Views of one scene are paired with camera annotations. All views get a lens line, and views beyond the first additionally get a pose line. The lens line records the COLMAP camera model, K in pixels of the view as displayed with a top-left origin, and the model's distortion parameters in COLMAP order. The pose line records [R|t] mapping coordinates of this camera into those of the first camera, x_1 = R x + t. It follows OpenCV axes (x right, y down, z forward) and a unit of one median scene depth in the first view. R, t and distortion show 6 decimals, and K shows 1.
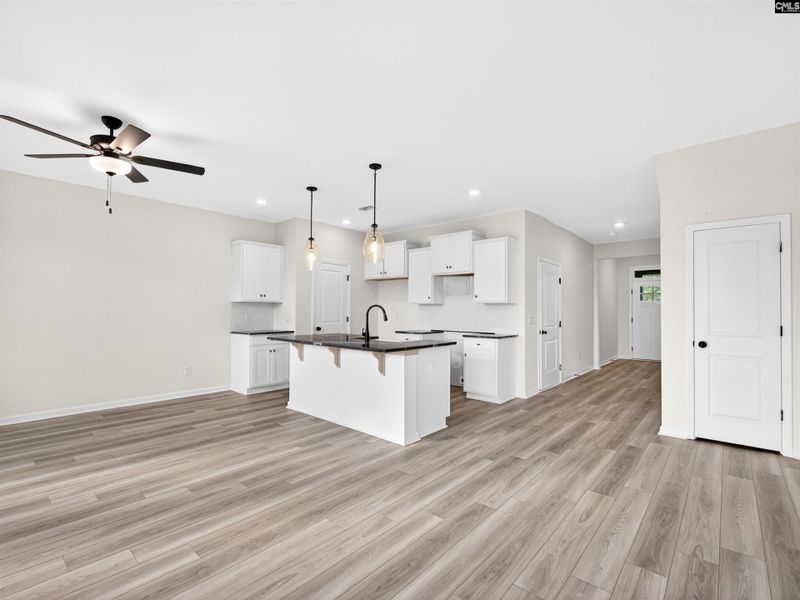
lens RADIAL K [[379.4, 0, 401.5], [0, 379.4, 304.0], [0, 0, 1]] dist [0.002491, 0.000230]
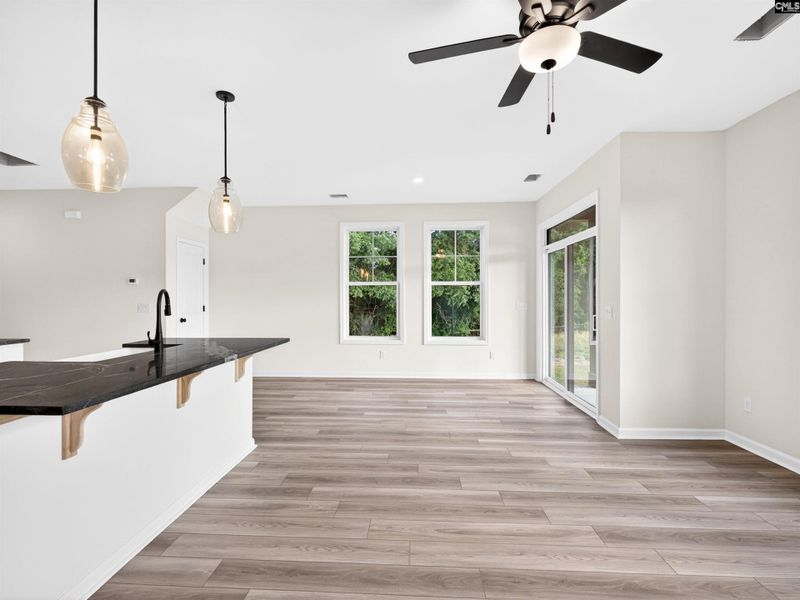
lens RADIAL K [[371.2, 0, 395.1], [0, 371.2, 298.3], [0, 0, 1]] dist [-0.001201, -0.000190]
pose [[-0.609546, -0.005981, 0.792728, -0.970684], [-0.013850, 0.999899, -0.003105, 0.016595], [-0.792629, -0.012872, -0.609568, 1.381778]]
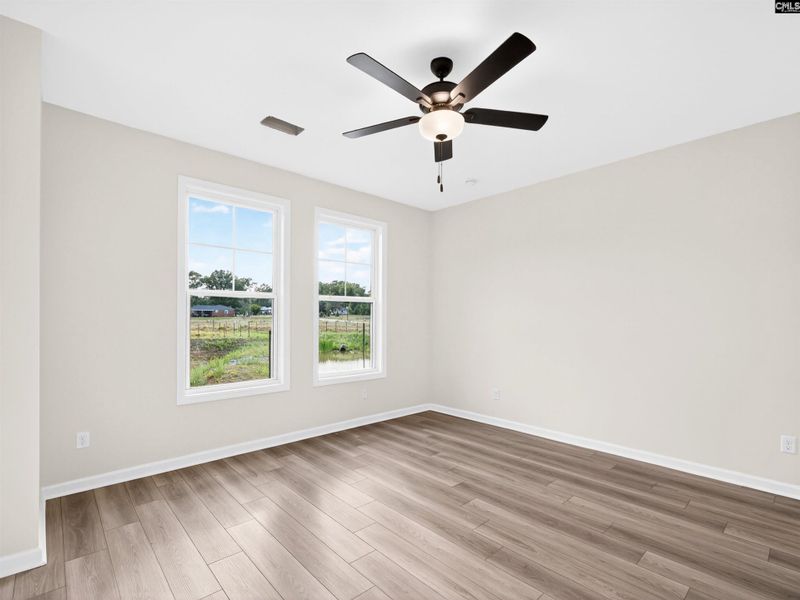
lens RADIAL K [[387.6, 0, 400.8], [0, 387.6, 314.6], [0, 0, 1]] dist [-0.000169, 0.000263]
pose [[-0.111948, -0.011804, -0.993644, -0.000808], [0.010715, 0.999857, -0.013085, 0.010949], [0.993656, -0.012112, -0.111805, 0.903947]]
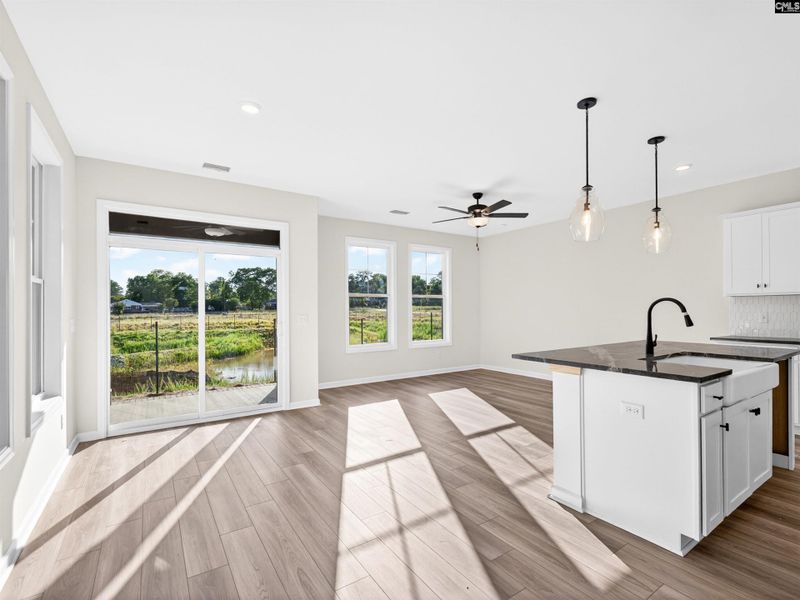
lens RADIAL K [[379.4, 0, 401.5], [0, 379.4, 304.0], [0, 0, 1]] dist [0.002491, 0.000230]
pose [[-0.265963, -0.012989, -0.963896, 0.834152], [0.020786, 0.999599, -0.019205, 0.020099], [0.963759, -0.025144, -0.265586, 1.000379]]
